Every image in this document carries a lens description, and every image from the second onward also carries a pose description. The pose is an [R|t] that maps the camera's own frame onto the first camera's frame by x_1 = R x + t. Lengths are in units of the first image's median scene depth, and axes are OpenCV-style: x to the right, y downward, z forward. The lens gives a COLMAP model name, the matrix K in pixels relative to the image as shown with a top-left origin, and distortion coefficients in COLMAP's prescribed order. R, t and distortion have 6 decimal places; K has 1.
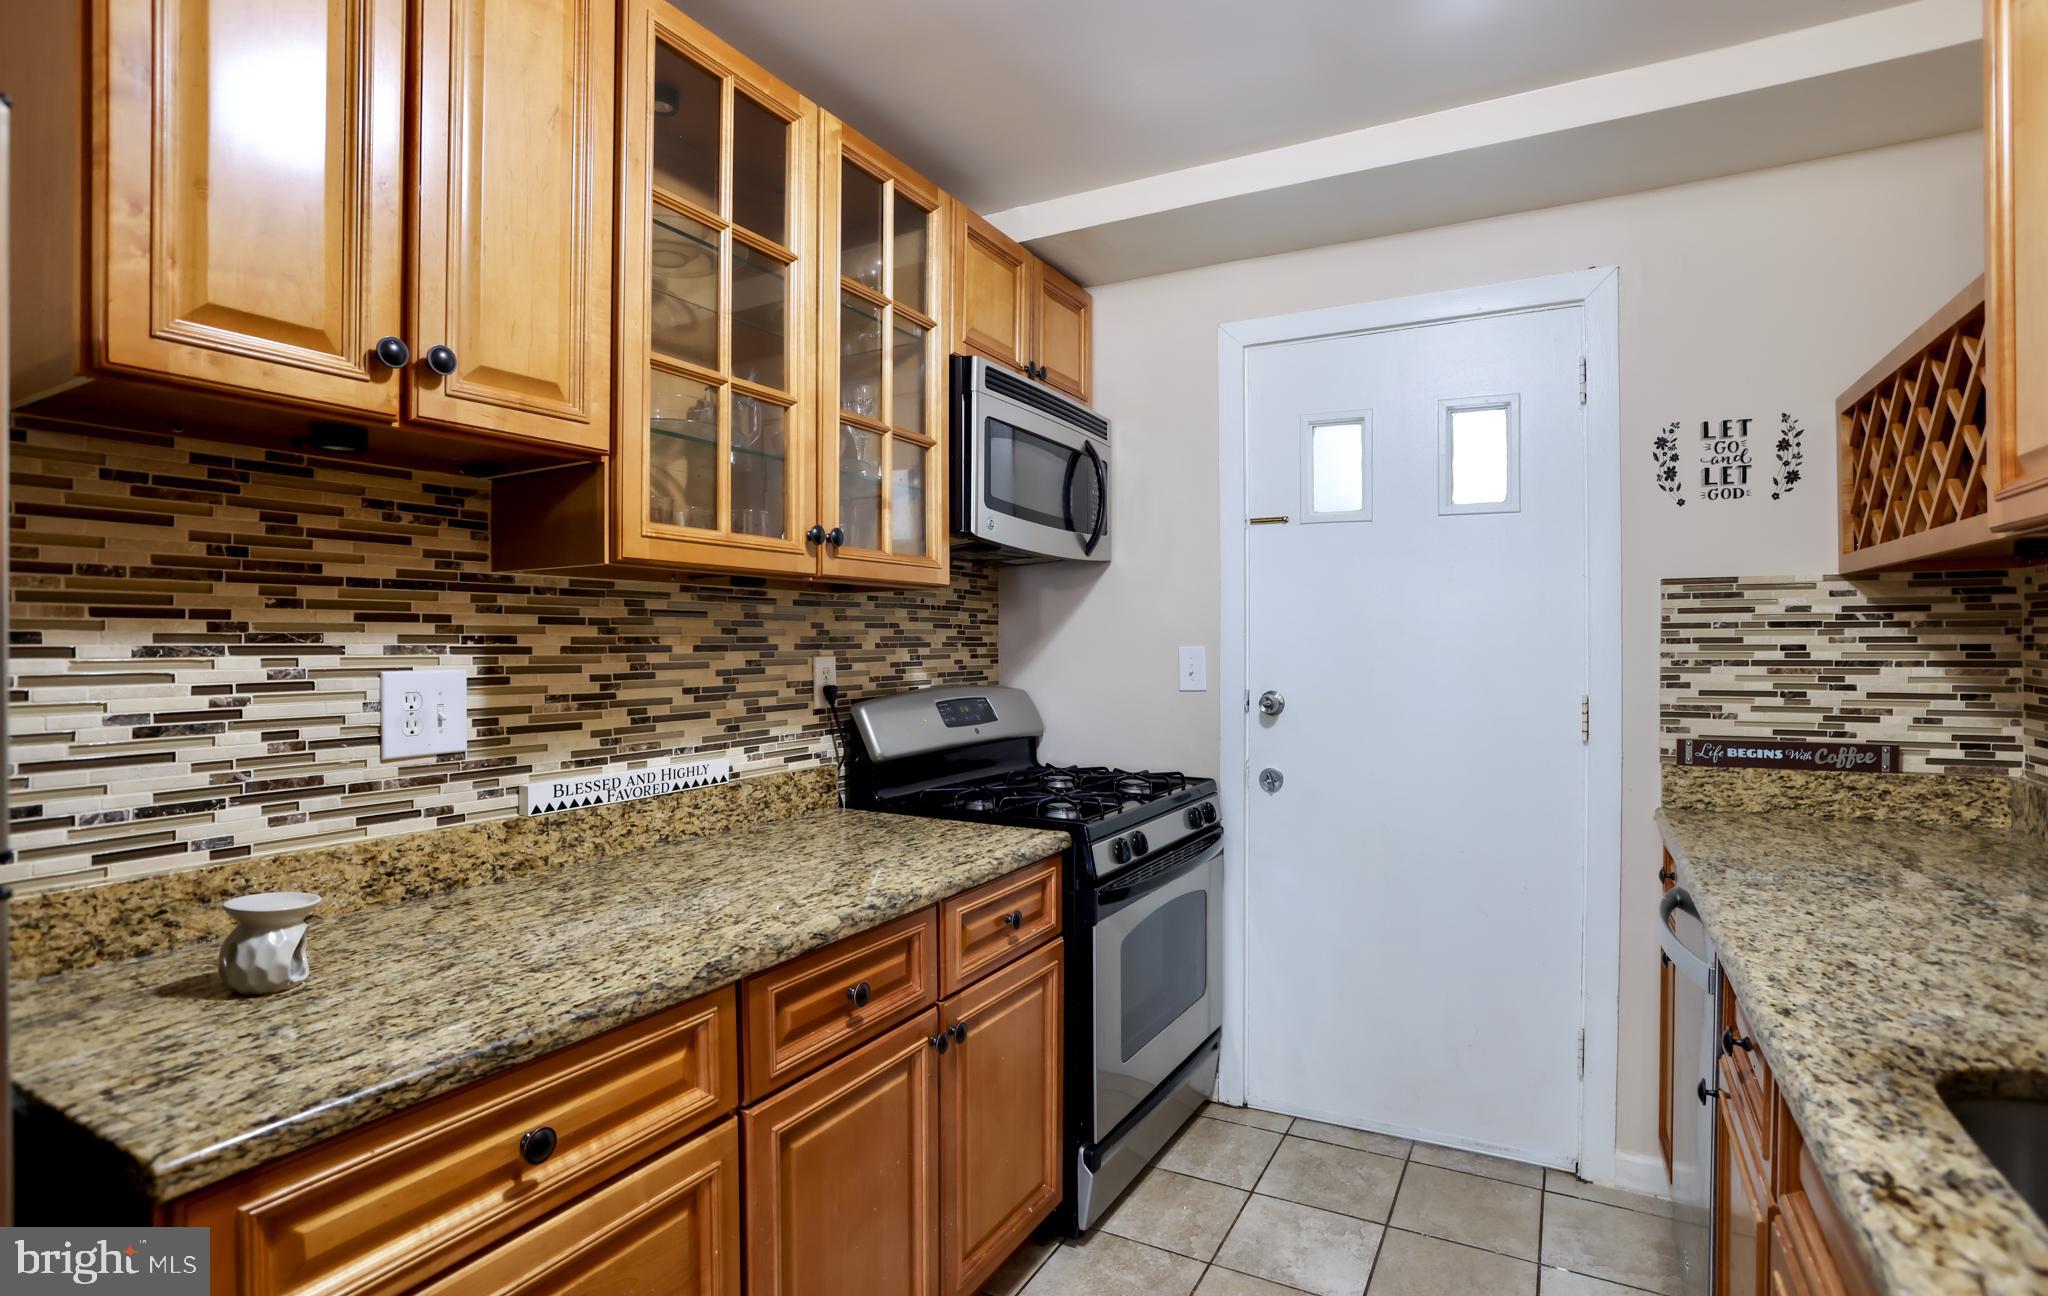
lens RADIAL K [[1000.5, 0, 1018.6], [0, 1000.5, 648.4], [0, 0, 1]] dist [-0.071534, 0.035026]
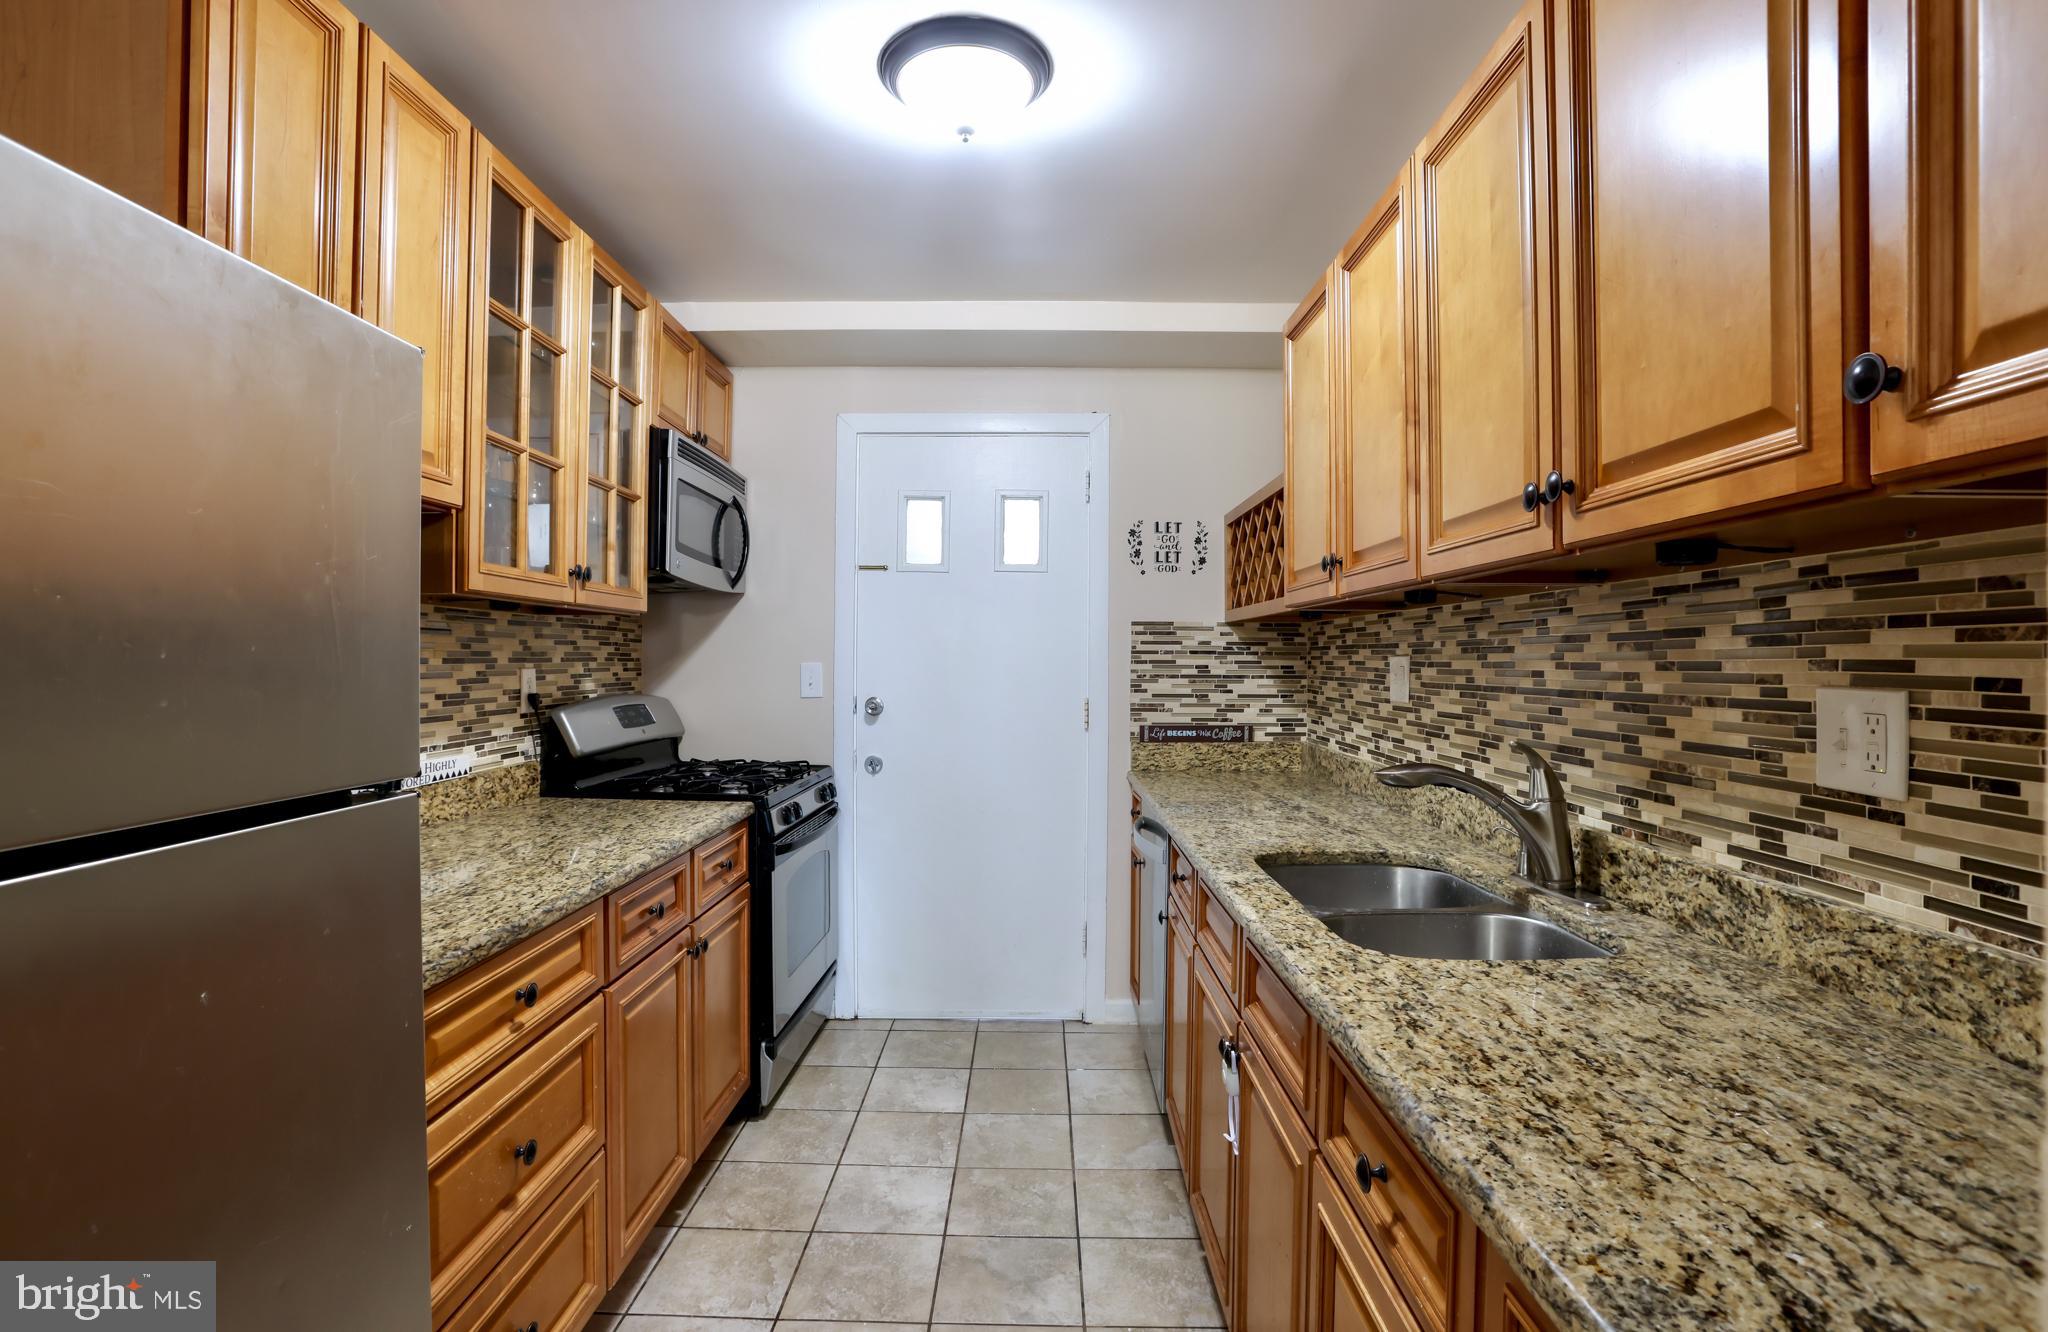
lens RADIAL K [[1005.8, 0, 1016.7], [0, 1005.8, 657.2], [0, 0, 1]] dist [-0.065005, 0.028867]
pose [[0.879575, 0.011462, 0.475621, -0.282339], [-0.007695, 0.999922, -0.009866, 0.001943], [-0.475697, 0.005018, 0.879595, -0.342249]]
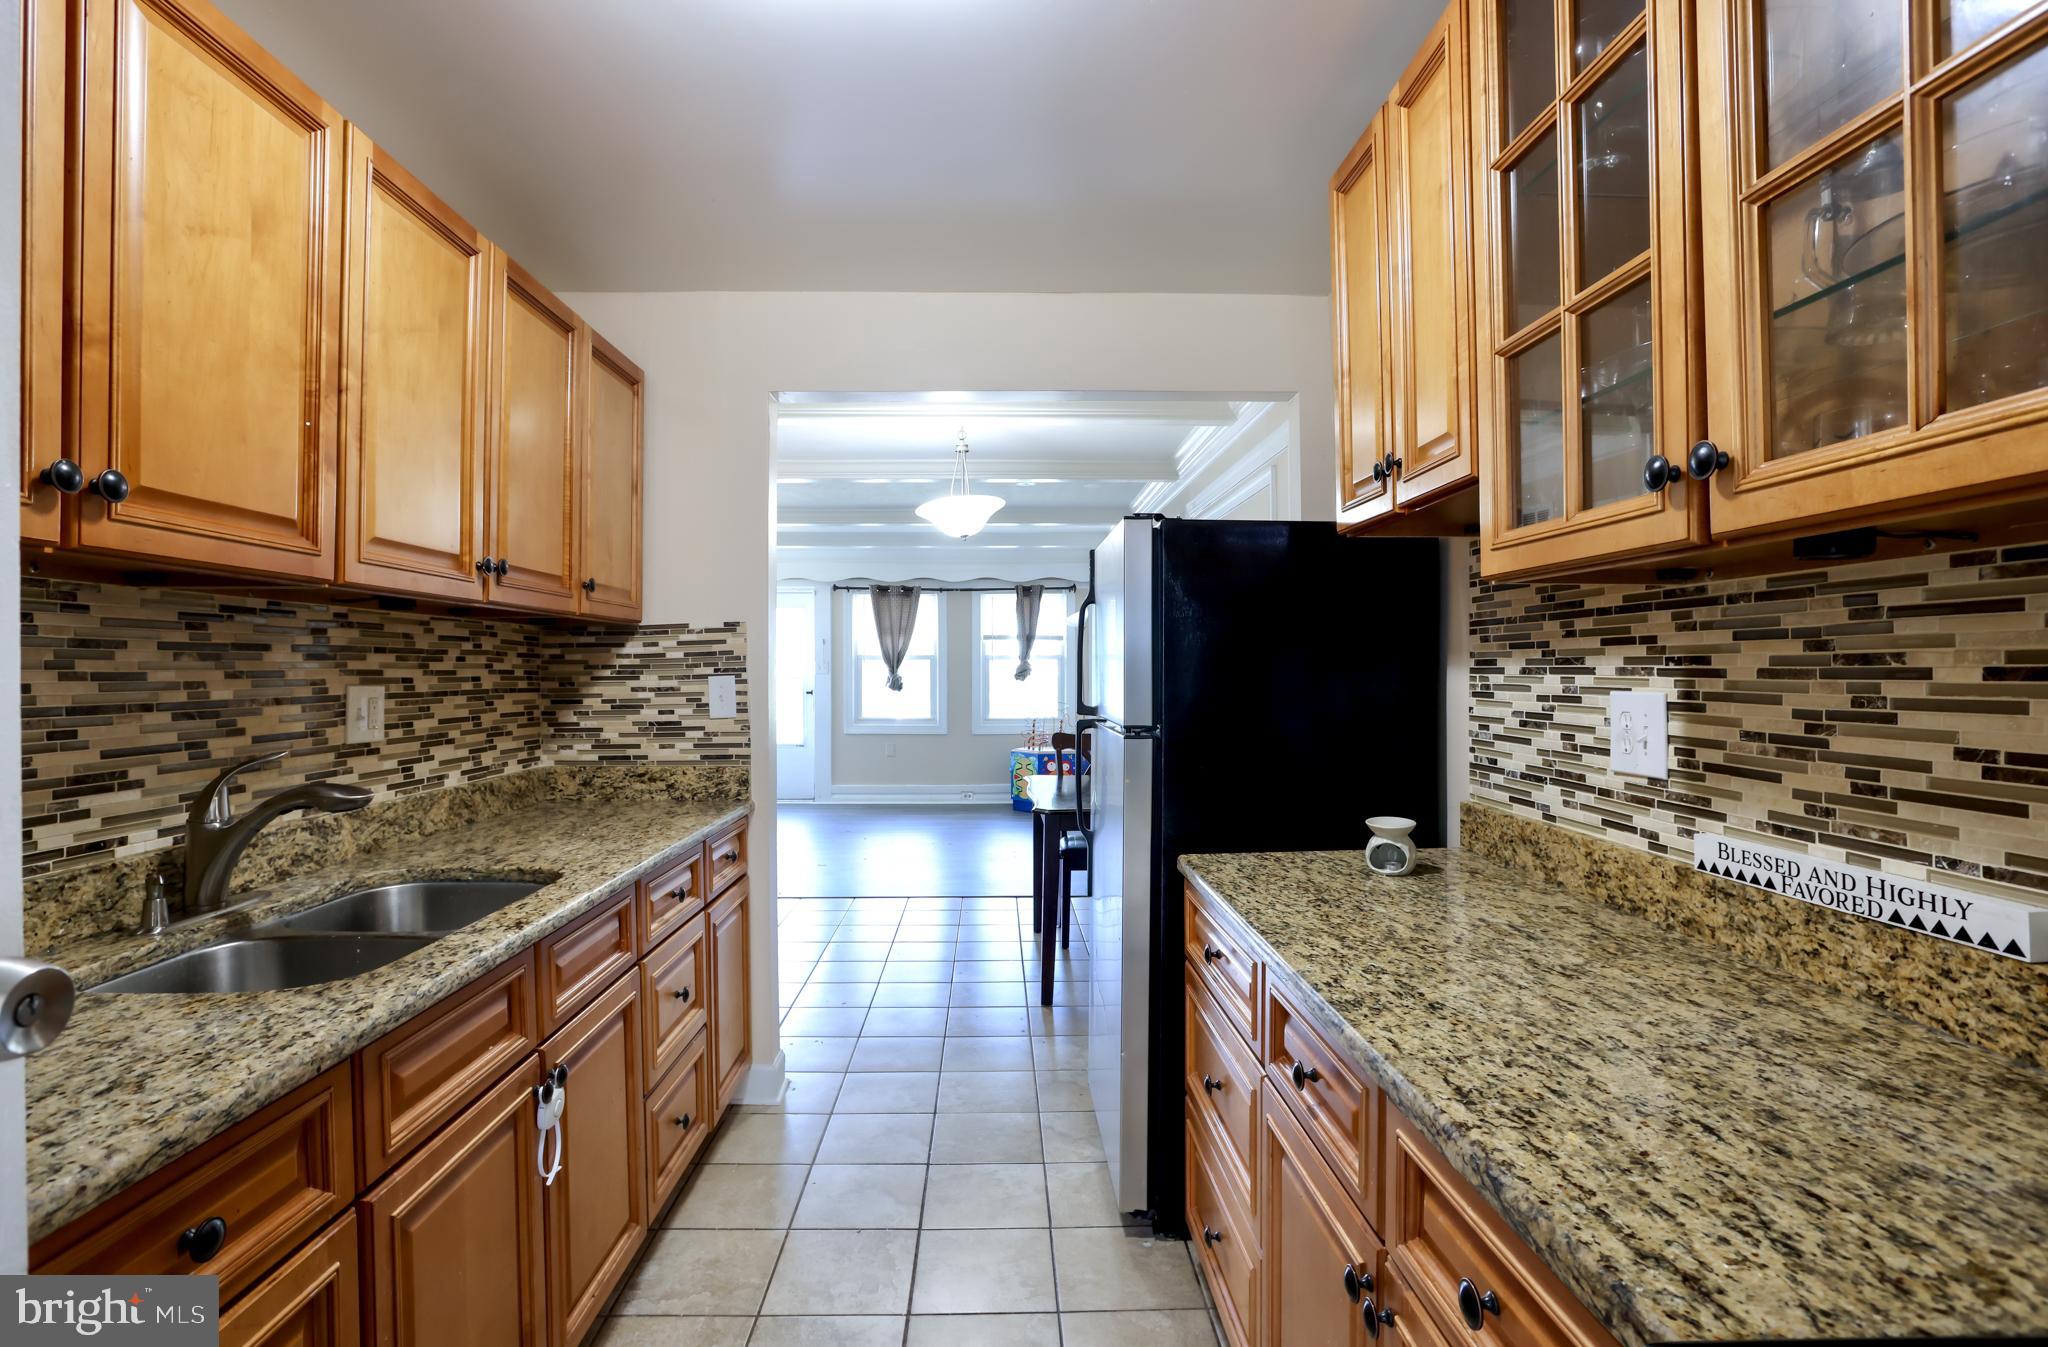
lens RADIAL K [[1006.5, 0, 1005.2], [0, 1006.5, 661.3], [0, 0, 1]] dist [-0.037343, 0.025603]
pose [[-0.863568, 0.004246, -0.504215, 0.363125], [0.006148, 0.999979, -0.002108, -0.008241], [0.504196, -0.004920, -0.863576, 1.176313]]
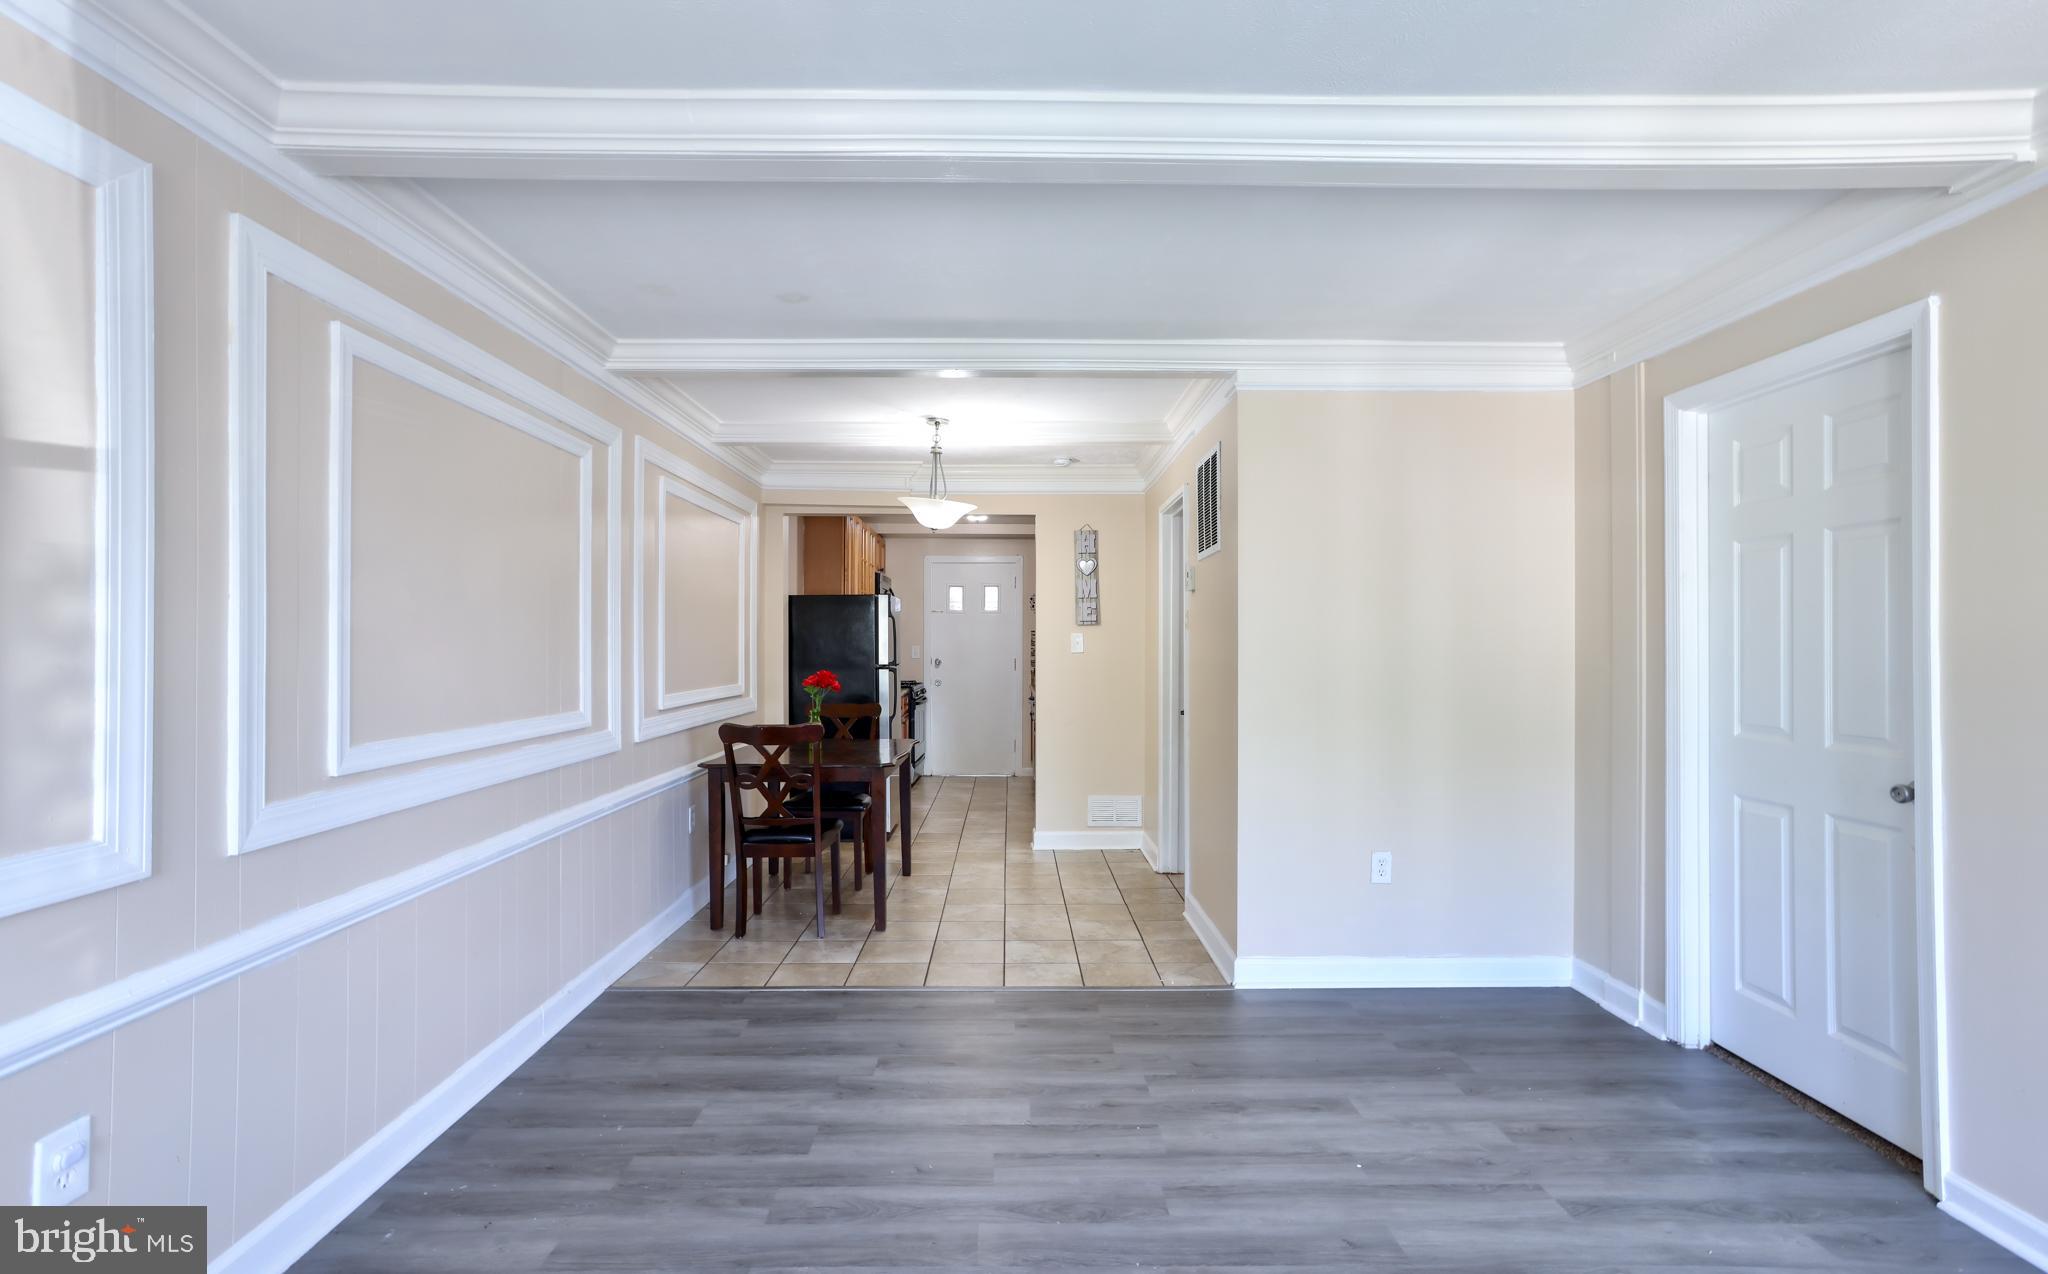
lens RADIAL K [[975.4, 0, 1017.6], [0, 975.4, 645.6], [0, 0, 1]] dist [-0.001295, 0.000926]
pose [[0.866475, 0.009107, 0.499137, -1.705592], [-0.004403, 0.999934, -0.010601, 0.043582], [-0.499201, 0.006988, 0.866458, -2.993392]]
